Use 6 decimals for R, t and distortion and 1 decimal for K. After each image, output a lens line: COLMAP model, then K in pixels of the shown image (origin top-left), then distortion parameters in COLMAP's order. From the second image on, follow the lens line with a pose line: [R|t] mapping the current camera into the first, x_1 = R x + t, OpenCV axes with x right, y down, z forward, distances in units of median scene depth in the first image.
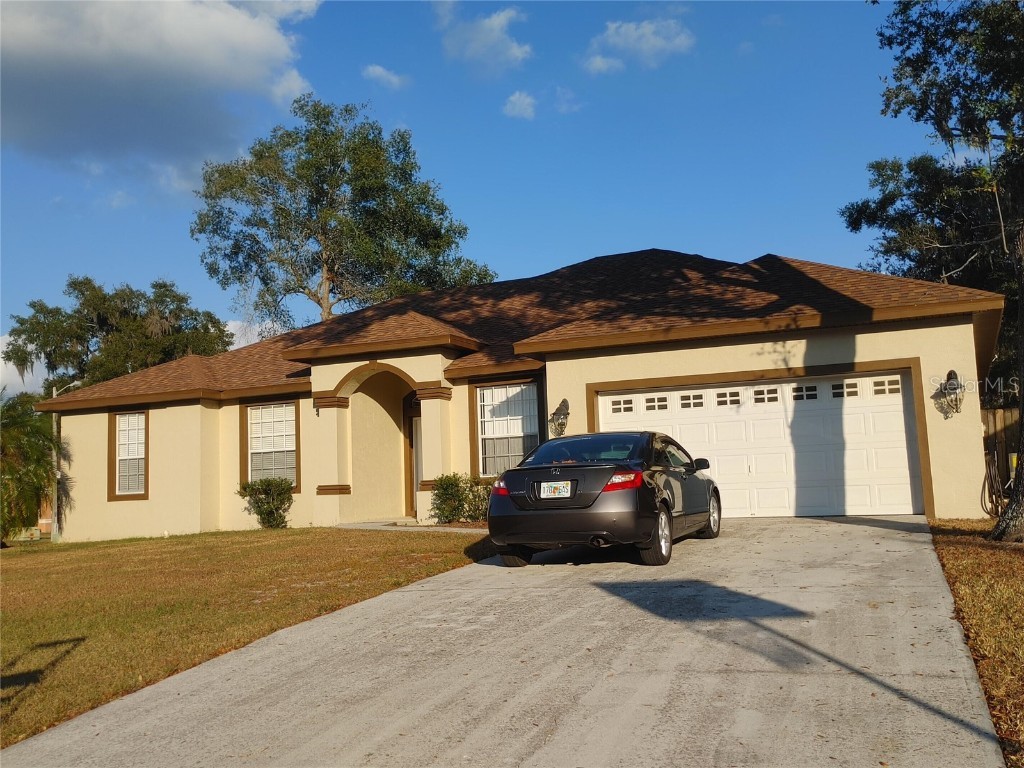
lens RADIAL K [[1130.1, 0, 512.0], [0, 1130.1, 384.0], [0, 0, 1]] dist [0.099411, 0.003878]
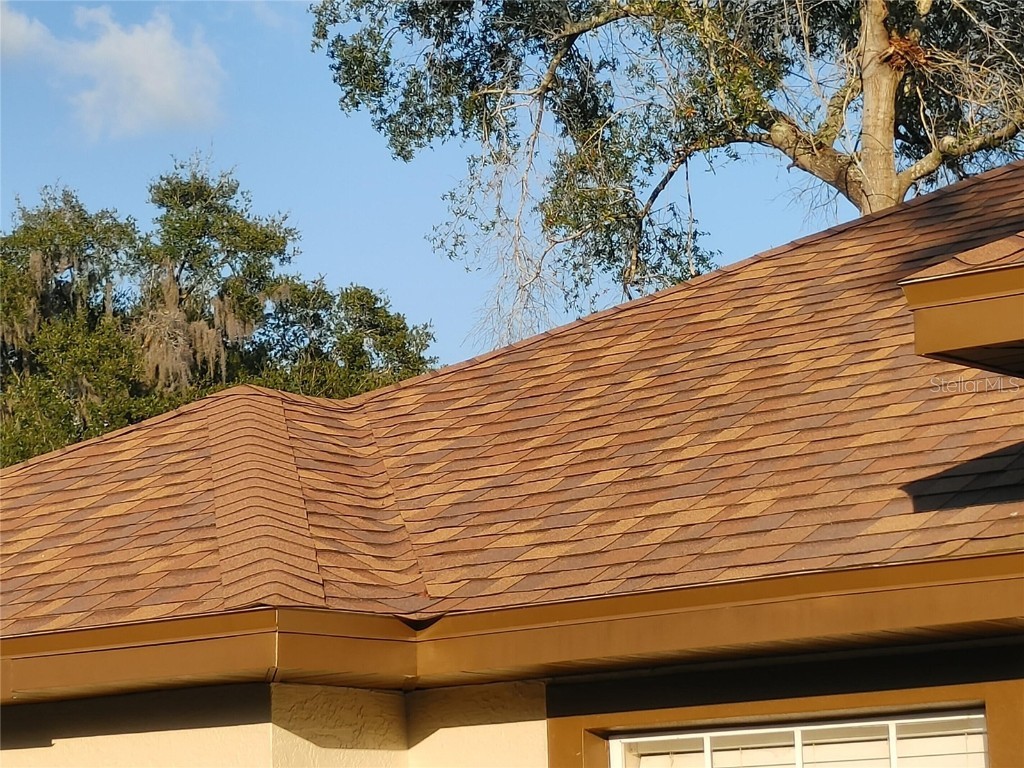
lens RADIAL K [[3137.9, 0, 512.0], [0, 3137.9, 384.0], [0, 0, 1]] dist [-0.004514, -0.167285]
pose [[0.975912, -0.032508, -0.215727, -0.081500], [0.020805, 0.998197, -0.056303, -0.000374], [0.217169, 0.050458, 0.974829, 0.318392]]
